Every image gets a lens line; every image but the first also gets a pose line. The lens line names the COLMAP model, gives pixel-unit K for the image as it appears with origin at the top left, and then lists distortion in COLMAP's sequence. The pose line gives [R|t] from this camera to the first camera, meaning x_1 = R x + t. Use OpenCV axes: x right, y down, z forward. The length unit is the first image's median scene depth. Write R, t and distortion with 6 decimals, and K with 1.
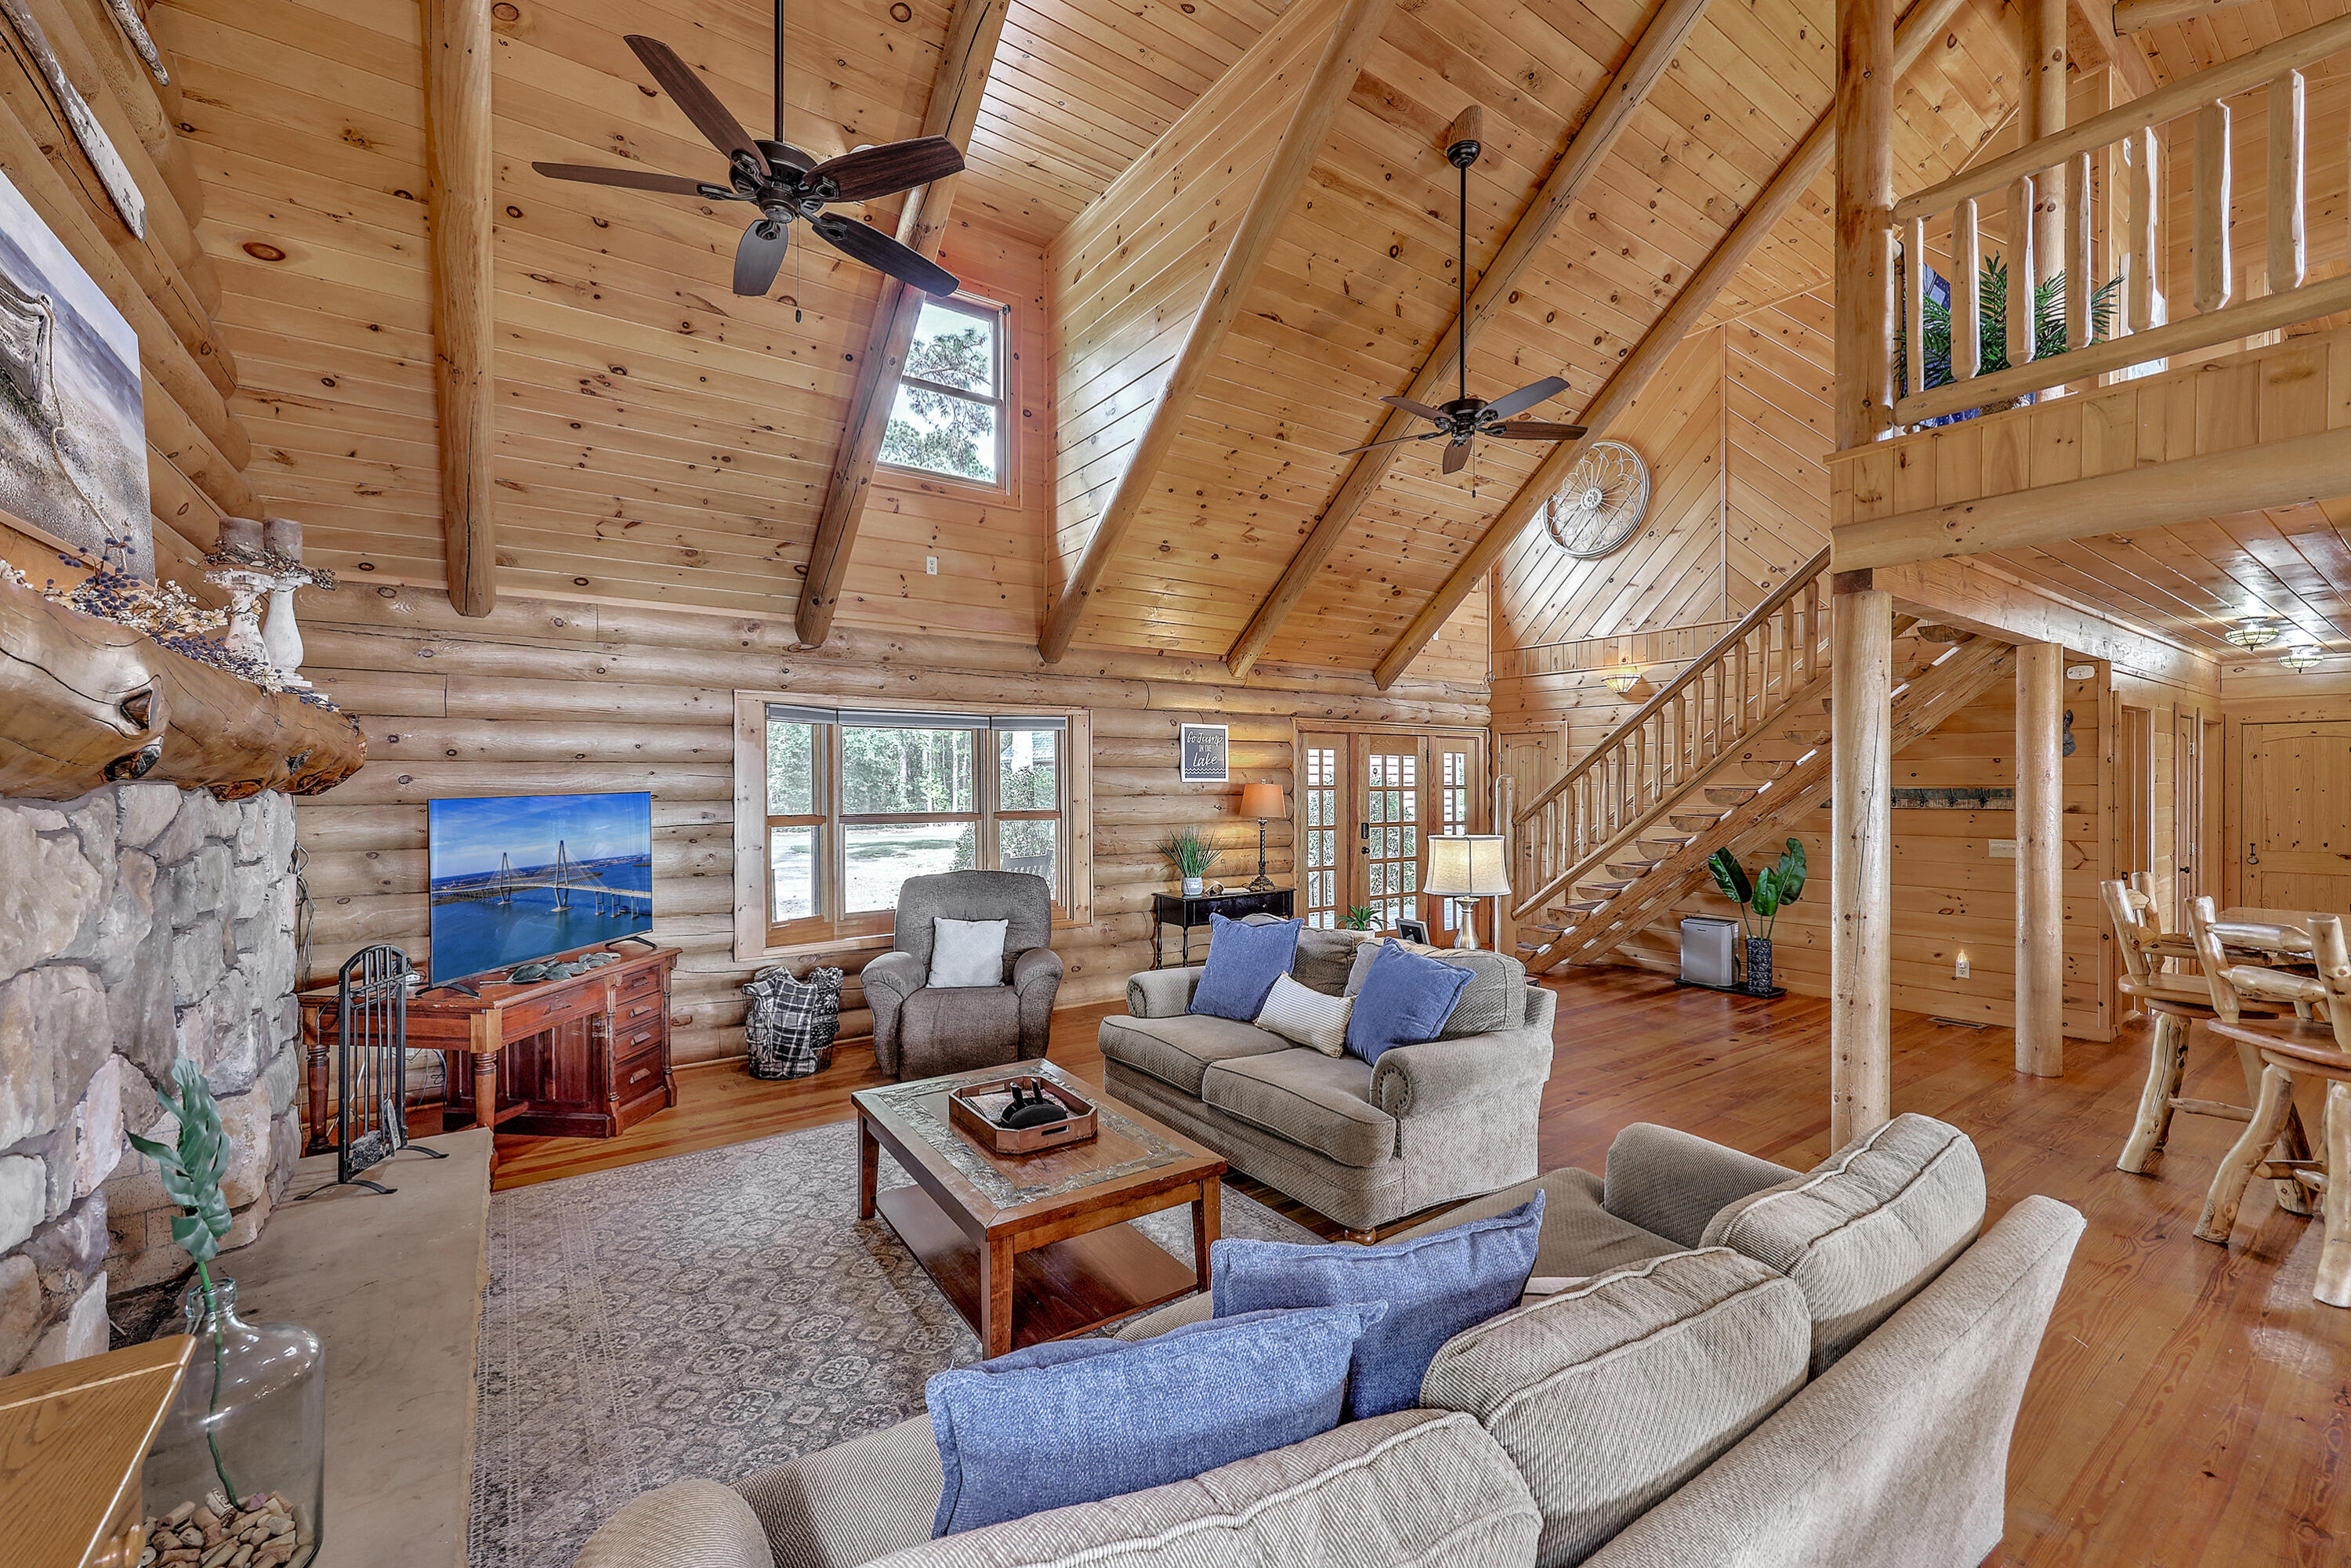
lens RADIAL K [[947.7, 0, 1179.4], [0, 947.7, 786.4], [0, 0, 1]] dist [0.000583, 0.000154]
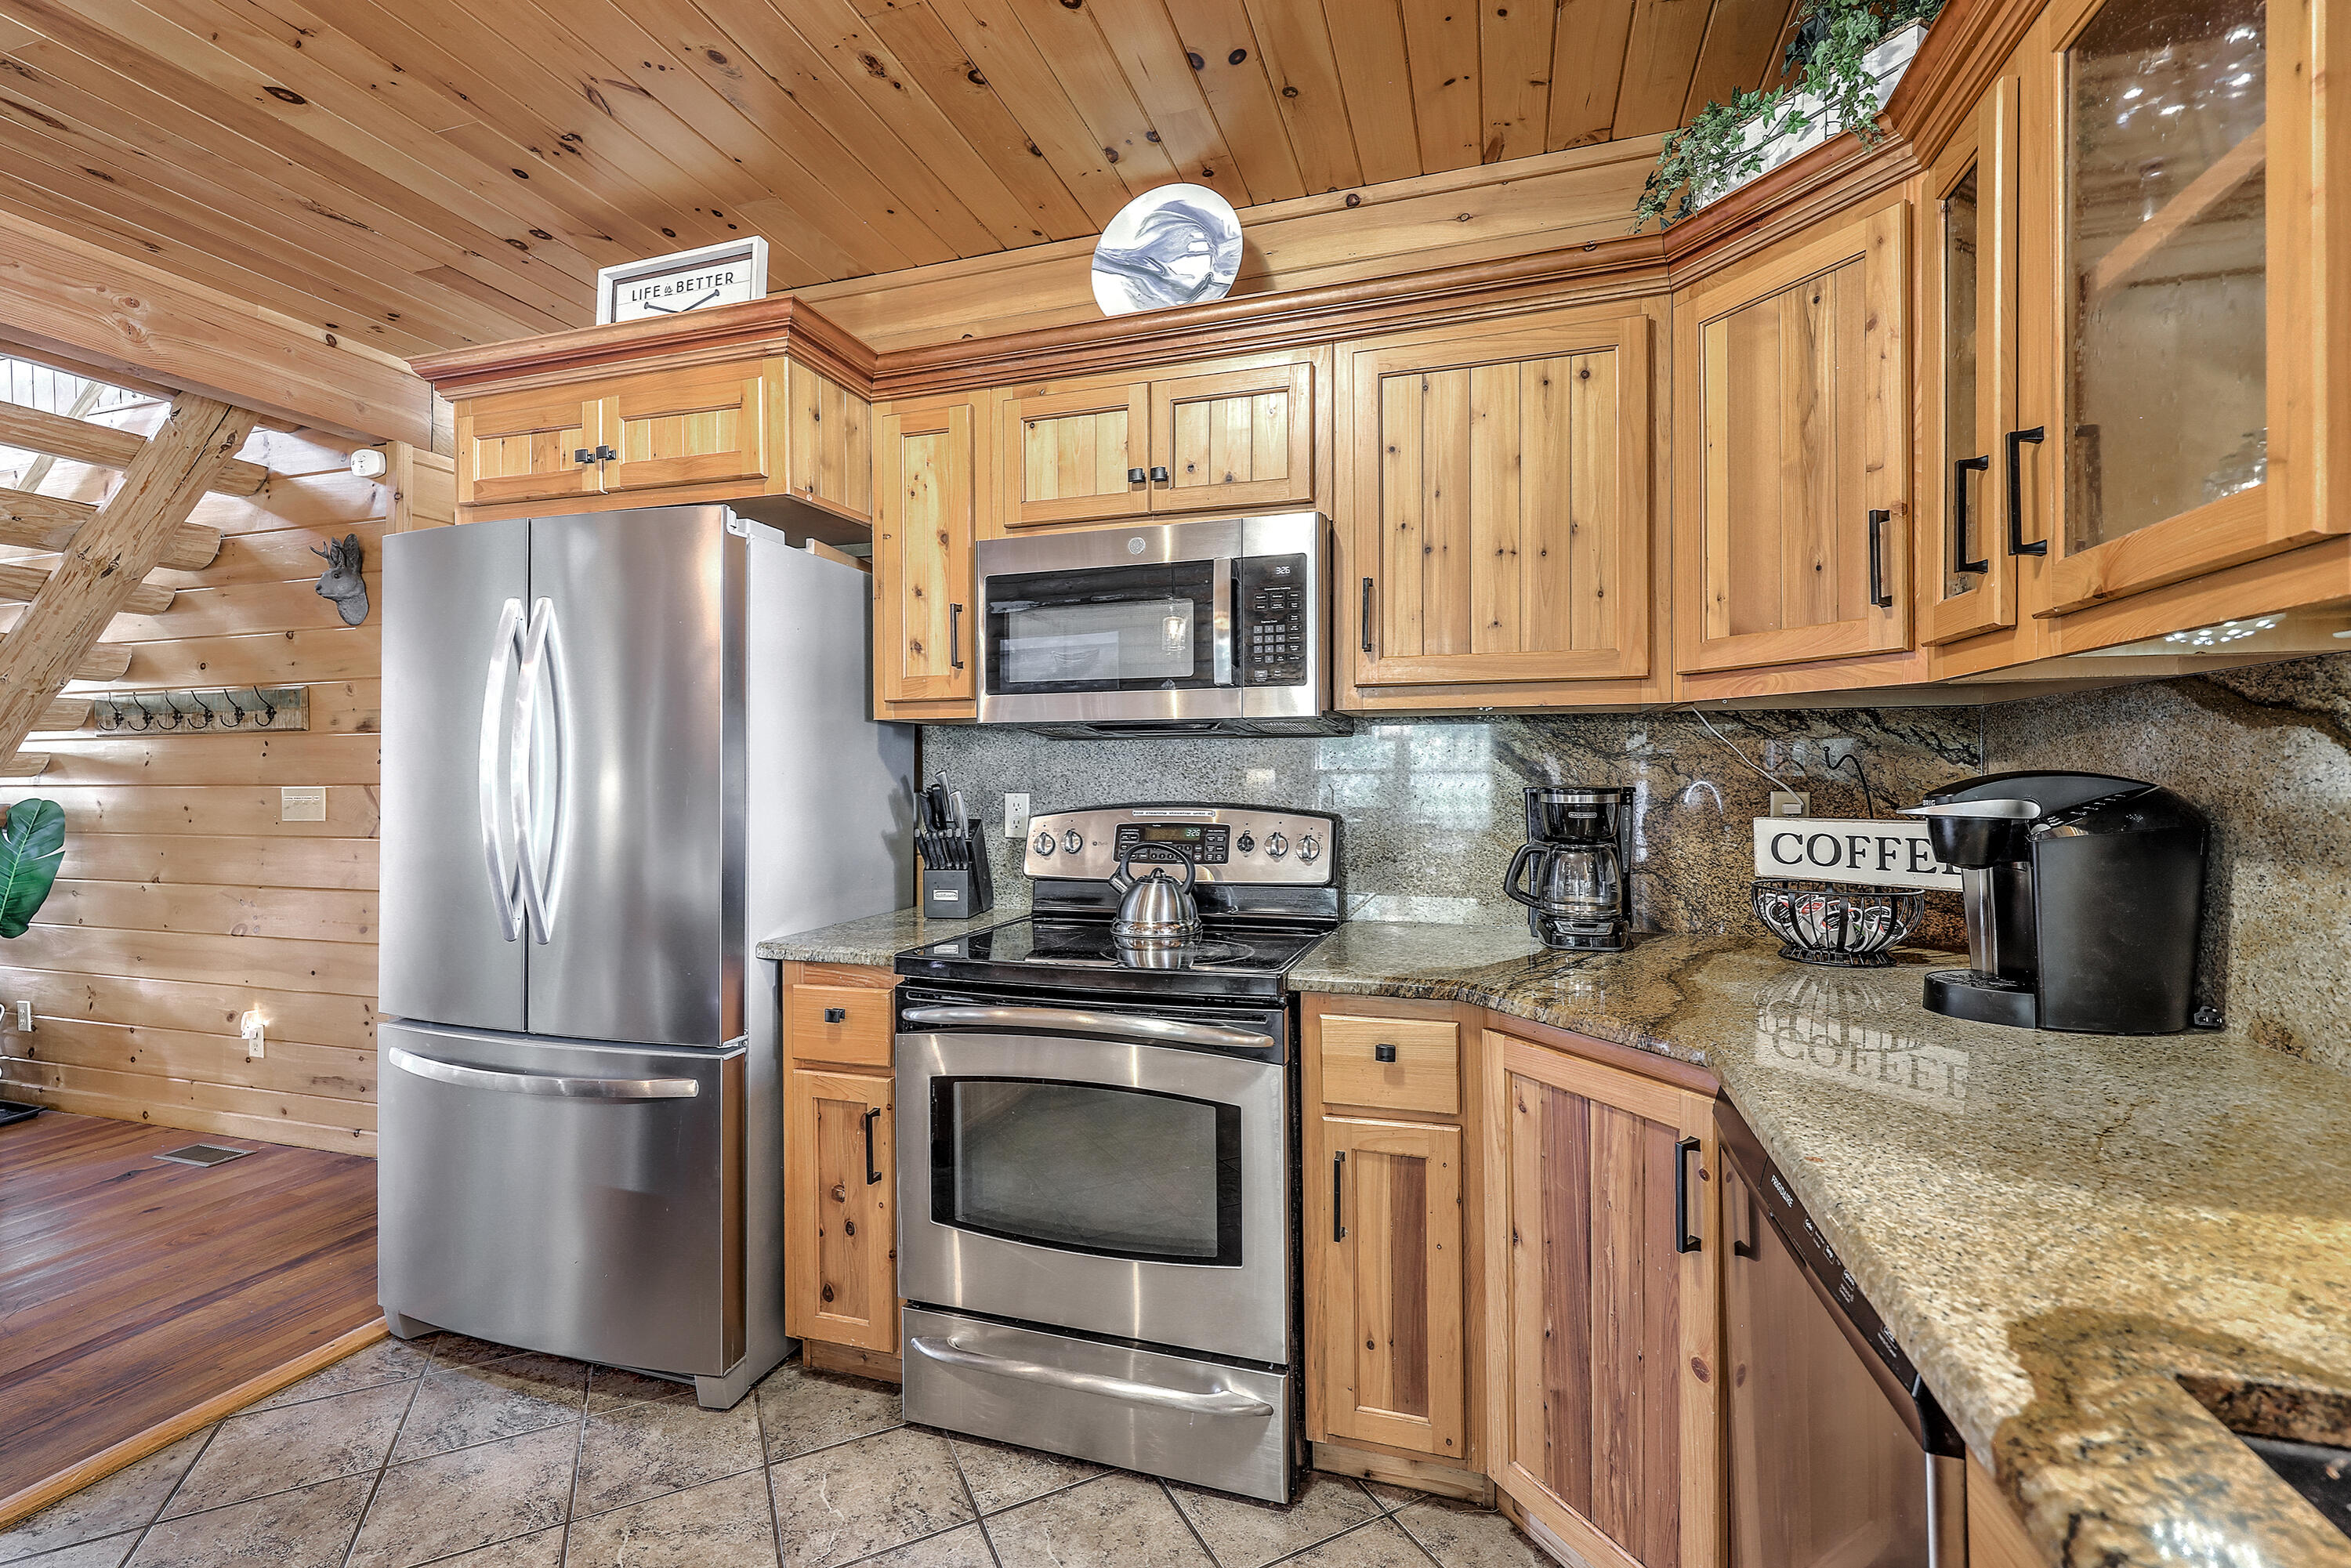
lens RADIAL K [[1004.5, 0, 1175.5], [0, 1004.5, 784.0], [0, 0, 1]] dist [0.003186, 0.000172]
pose [[0.802015, -0.010785, 0.597207, 0.914597], [0.006030, 0.999932, 0.009960, 0.051472], [-0.597274, -0.004387, 0.802025, 0.268197]]
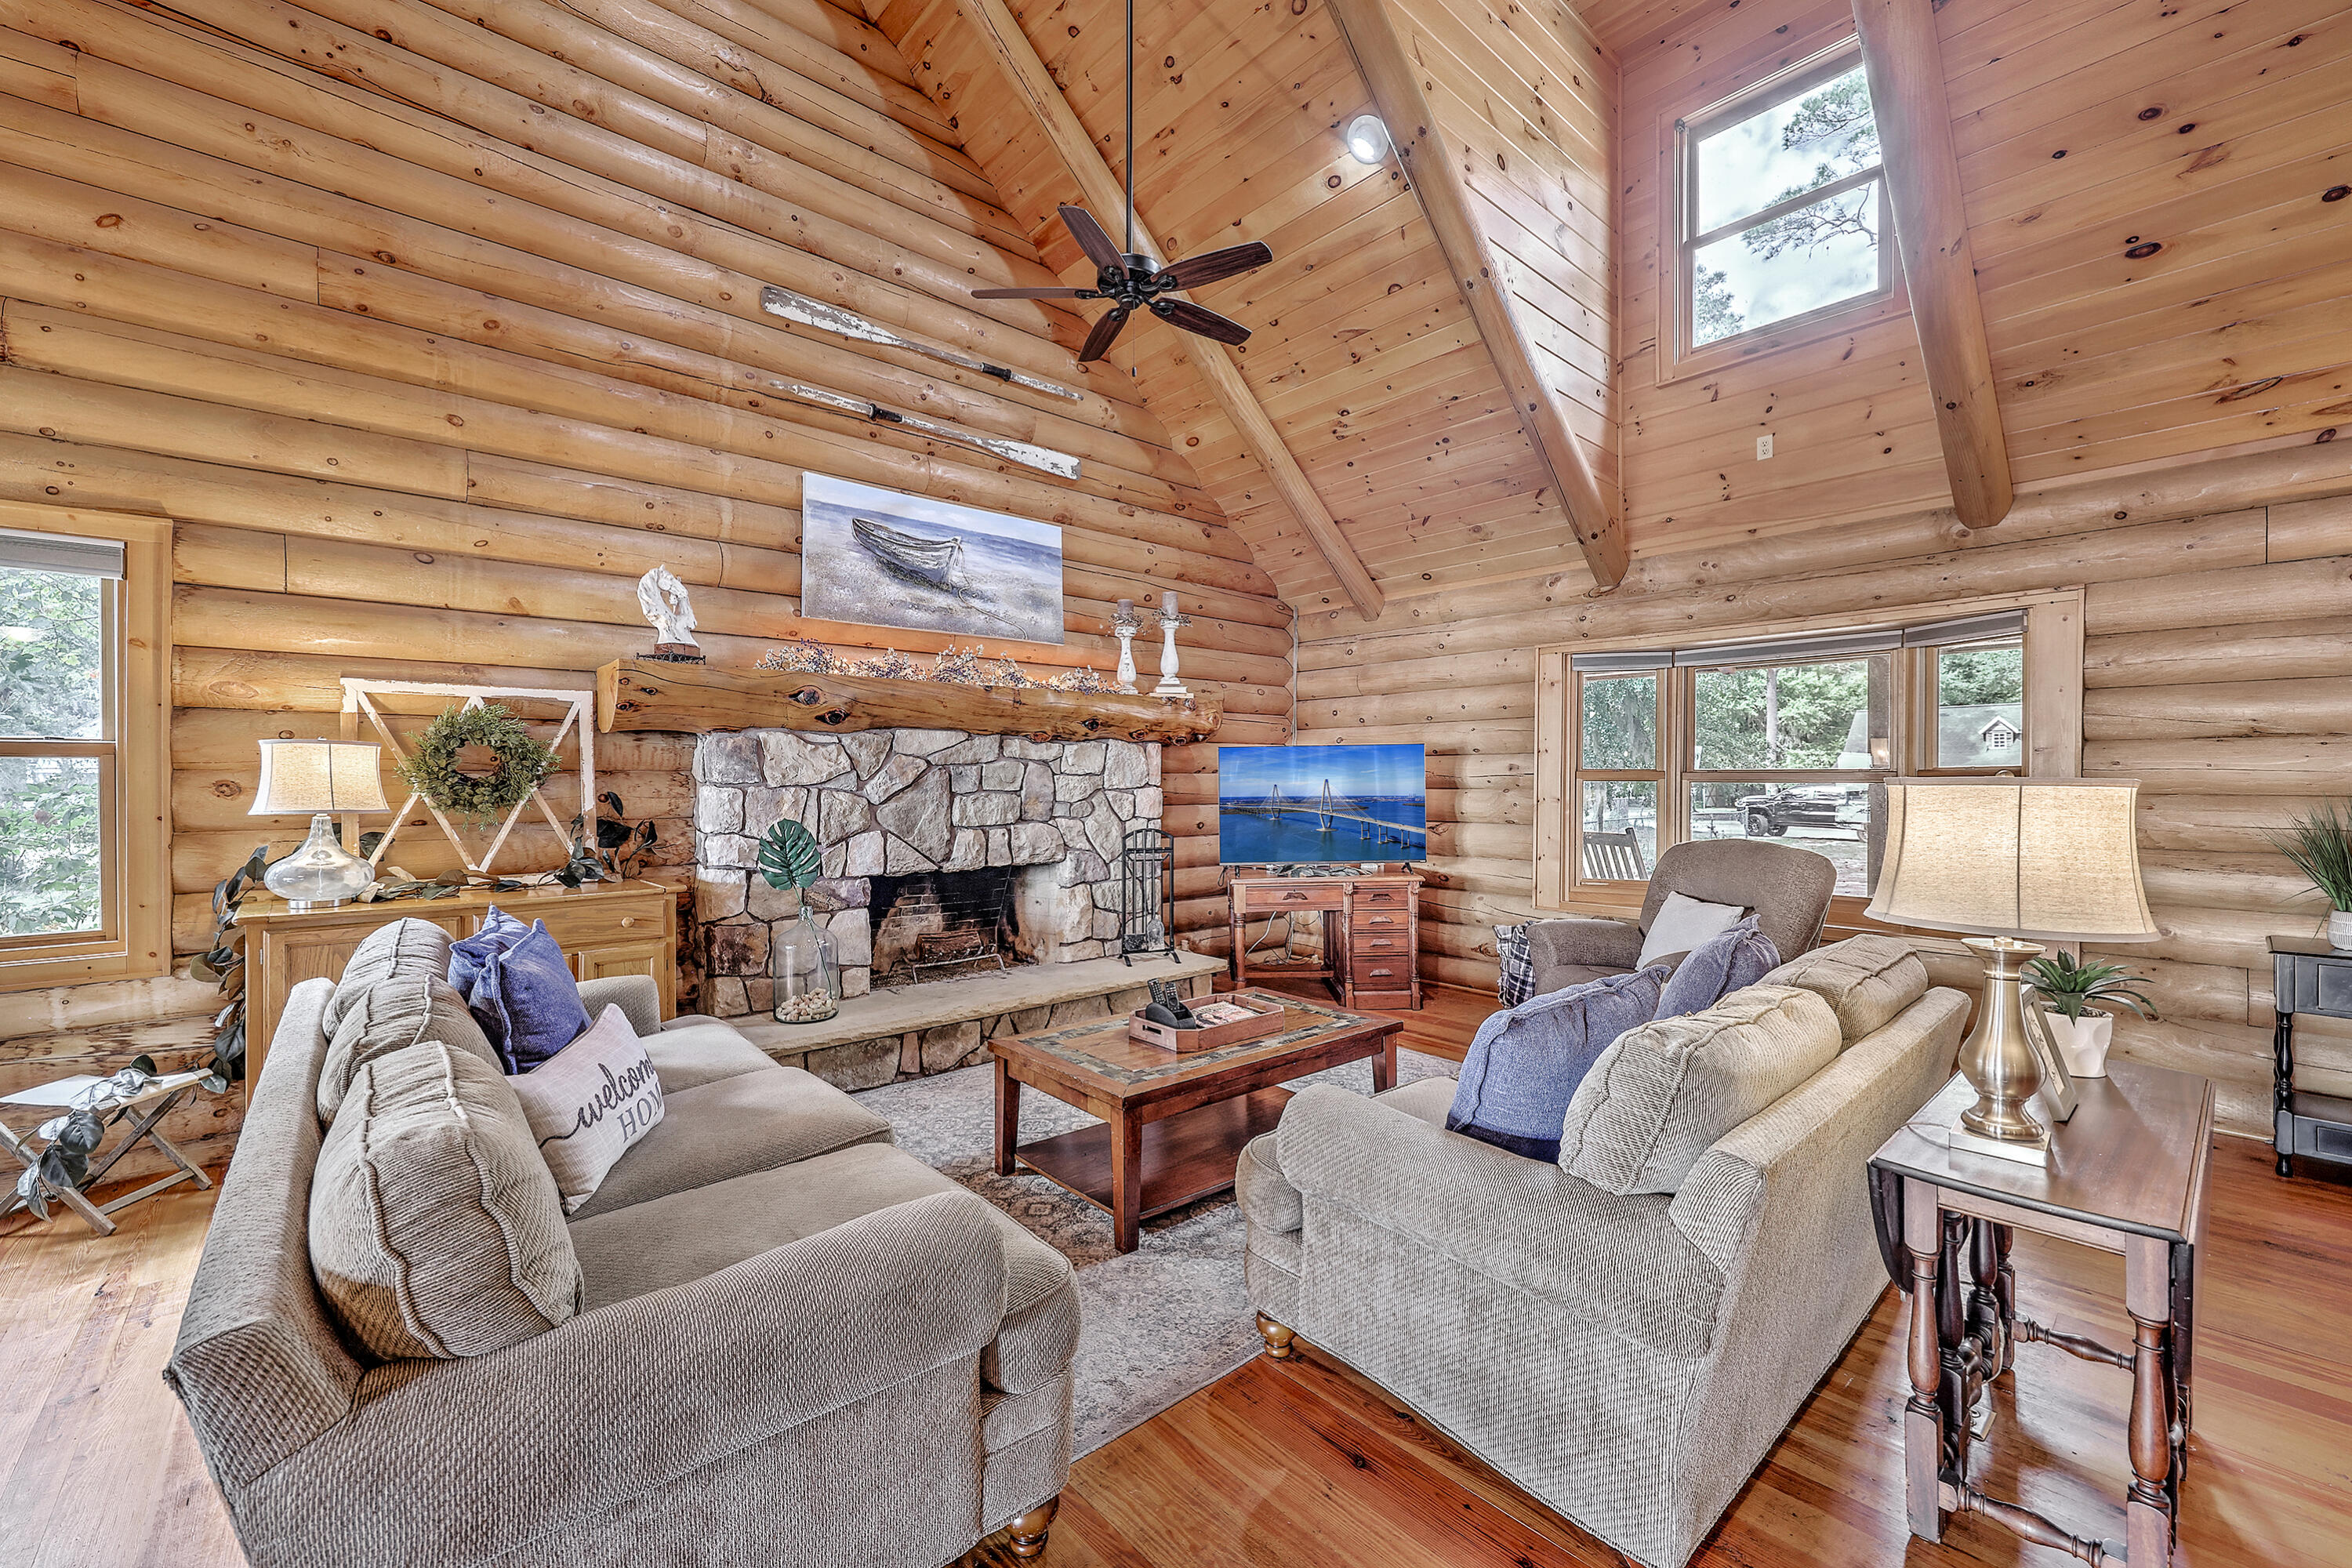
lens RADIAL K [[946.9, 0, 1184.6], [0, 946.9, 783.3], [0, 0, 1]] dist [-0.000403, -0.000011]
pose [[0.113706, 0.009300, -0.993471, 0.445250], [-0.001710, 0.999957, 0.009165, 0.034074], [0.993513, 0.000657, 0.113717, 0.432392]]
